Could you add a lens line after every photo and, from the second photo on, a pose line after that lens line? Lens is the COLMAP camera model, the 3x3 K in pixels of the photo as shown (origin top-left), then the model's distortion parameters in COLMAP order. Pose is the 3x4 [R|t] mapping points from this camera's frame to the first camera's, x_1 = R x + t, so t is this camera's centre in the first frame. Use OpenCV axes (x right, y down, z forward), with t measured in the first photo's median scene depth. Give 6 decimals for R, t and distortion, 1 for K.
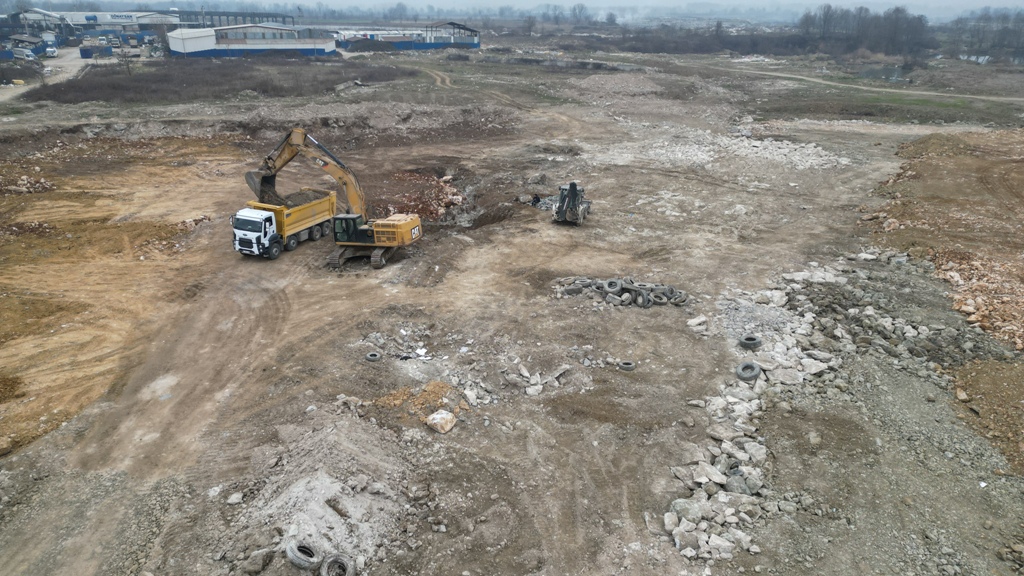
lens RADIAL K [[695.4, 0, 512.0], [0, 695.4, 288.0], [0, 0, 1]] dist [0.142011, -0.163925]
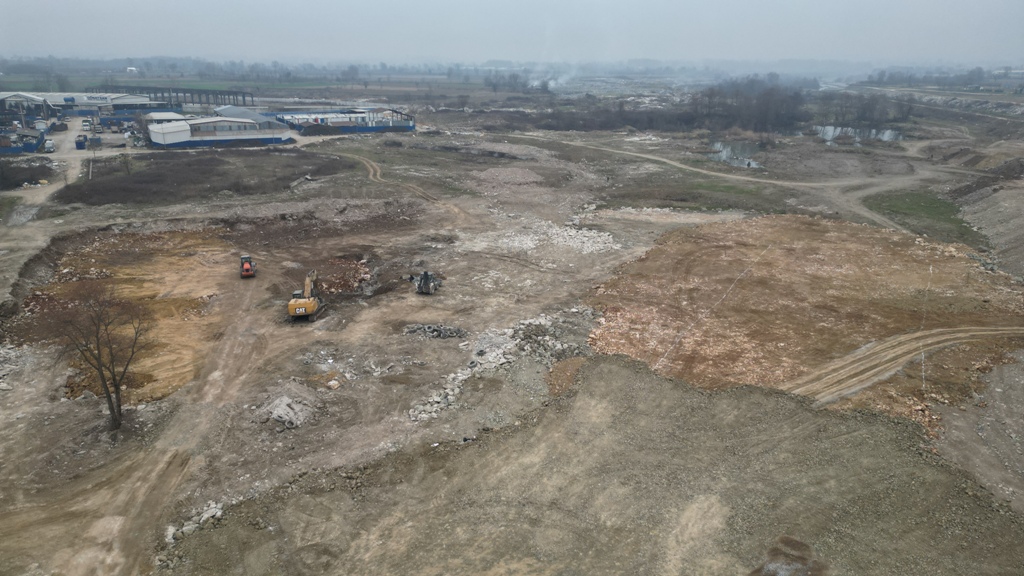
lens RADIAL K [[695.4, 0, 512.0], [0, 695.4, 288.0], [0, 0, 1]] dist [0.142011, -0.163925]
pose [[0.998139, -0.016411, 0.058727, 0.146643], [0.019917, 0.998022, -0.059626, 0.002902], [-0.057632, 0.060685, 0.996492, -0.580082]]
